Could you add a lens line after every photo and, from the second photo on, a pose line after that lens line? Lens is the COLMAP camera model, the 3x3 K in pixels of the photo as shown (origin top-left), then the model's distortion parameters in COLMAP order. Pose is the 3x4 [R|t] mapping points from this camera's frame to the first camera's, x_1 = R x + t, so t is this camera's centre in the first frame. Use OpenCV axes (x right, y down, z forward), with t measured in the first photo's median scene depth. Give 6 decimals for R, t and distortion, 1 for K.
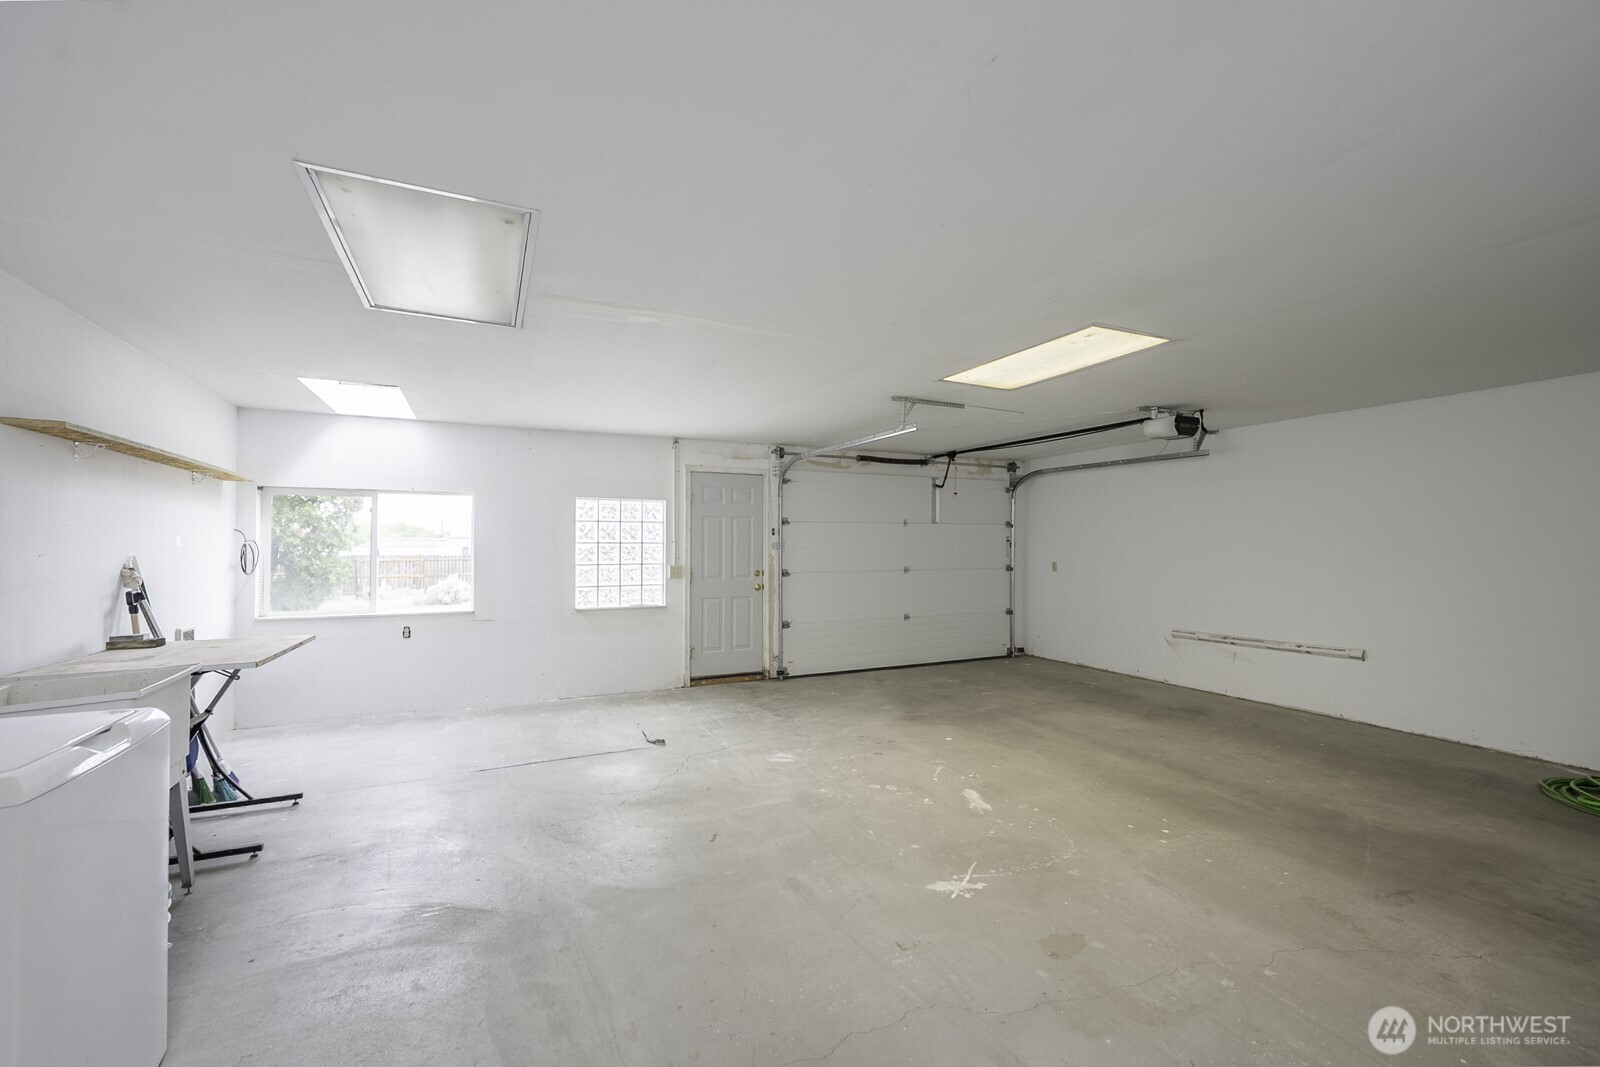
lens RADIAL K [[681.2, 0, 810.7], [0, 681.2, 536.8], [0, 0, 1]] dist [0.005180, -0.001170]
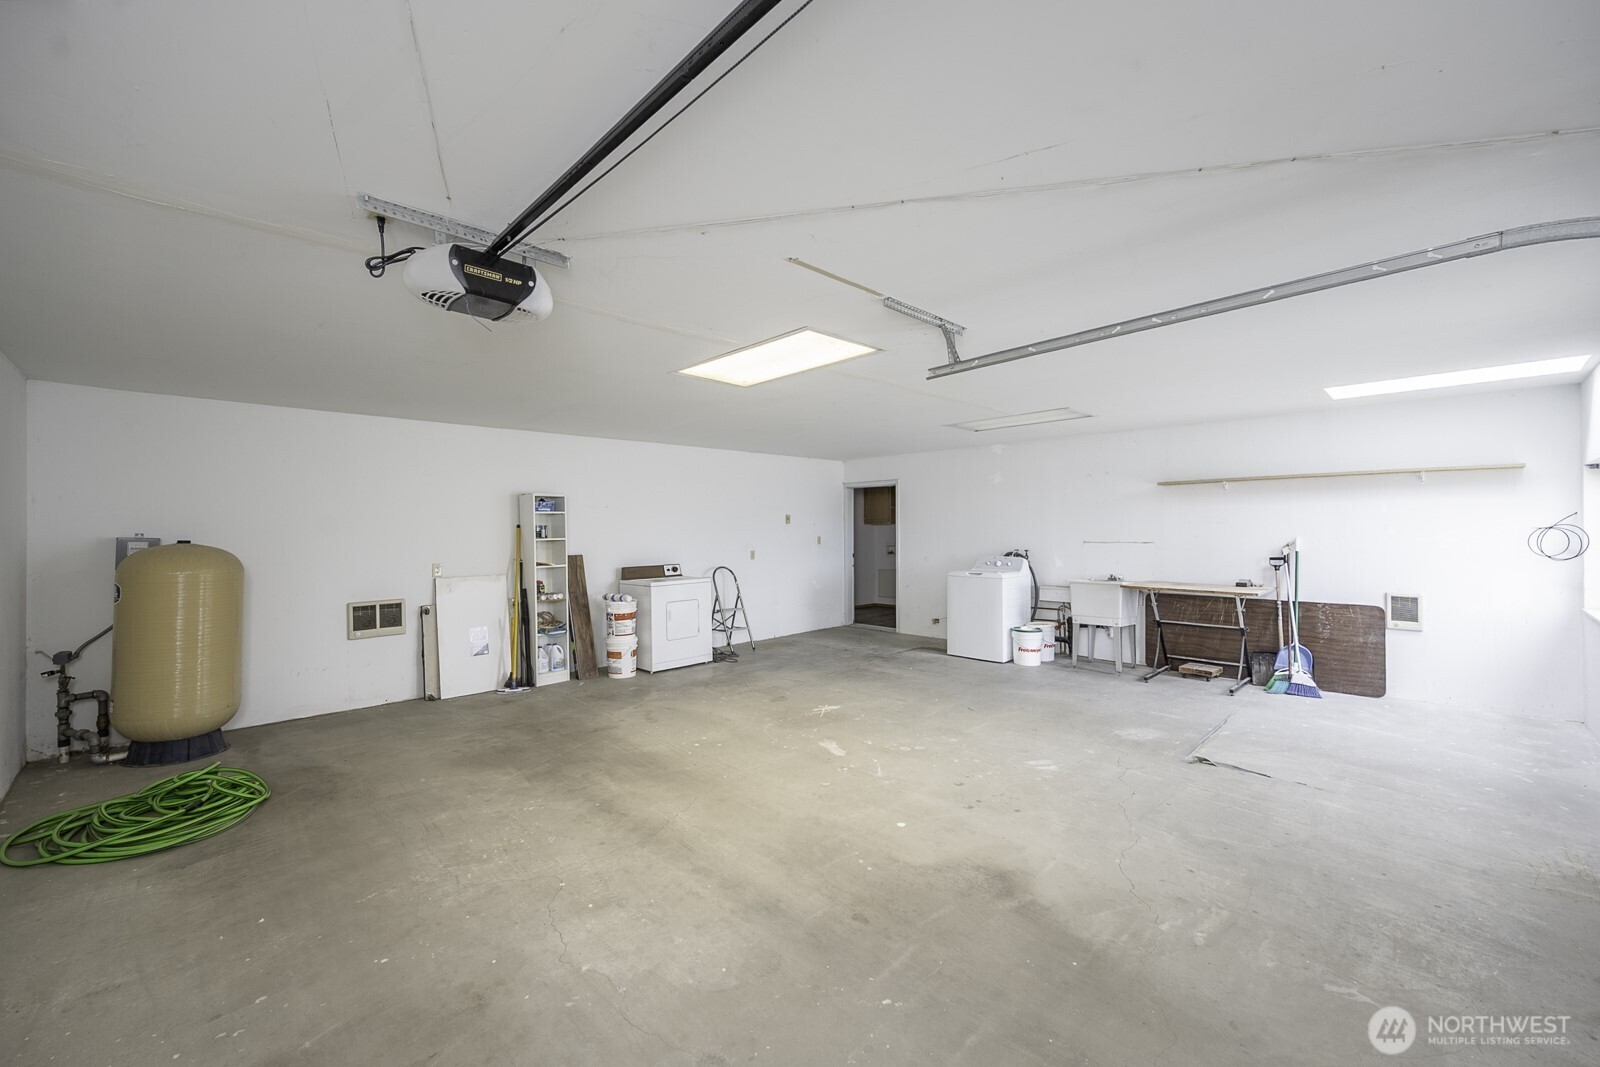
lens RADIAL K [[630.8, 0, 803.8], [0, 630.8, 532.6], [0, 0, 1]] dist [0.002049, 0.000197]
pose [[-0.949322, 0.007321, -0.314219, 0.618766], [0.011957, 0.999846, -0.012829, 0.017644], [0.314077, -0.015936, -0.949264, 1.985727]]
